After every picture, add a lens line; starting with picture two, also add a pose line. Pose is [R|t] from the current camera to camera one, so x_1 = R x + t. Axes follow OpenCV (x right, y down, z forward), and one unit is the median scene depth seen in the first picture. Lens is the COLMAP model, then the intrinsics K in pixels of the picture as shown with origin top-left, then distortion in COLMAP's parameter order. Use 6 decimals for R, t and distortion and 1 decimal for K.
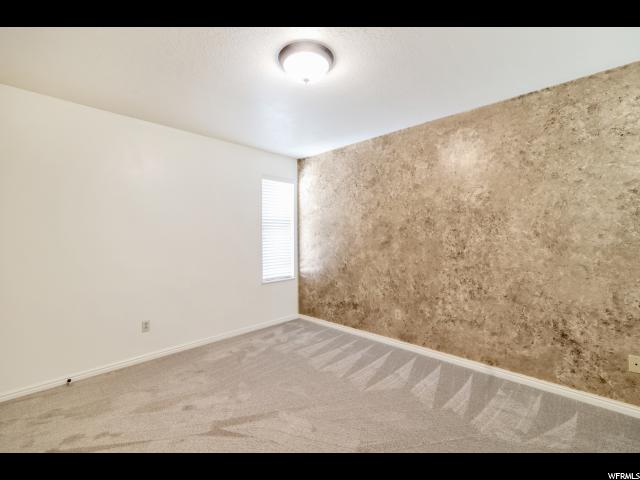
lens RADIAL K [[279.7, 0, 319.2], [0, 279.7, 242.5], [0, 0, 1]] dist [0.010179, 0.000334]
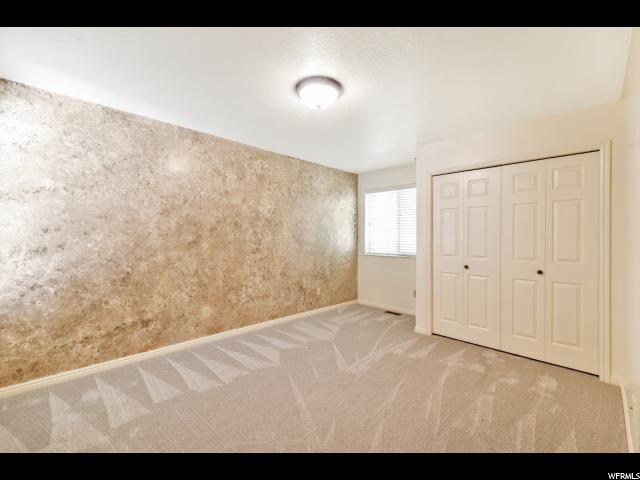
lens RADIAL K [[279.7, 0, 319.5], [0, 279.7, 240.3], [0, 0, 1]] dist [0.010179, 0.000334]
pose [[0.035630, -0.014864, 0.999255, -0.788316], [0.002943, 0.999887, 0.014768, -0.021648], [-0.999361, 0.002414, 0.035669, 0.587160]]
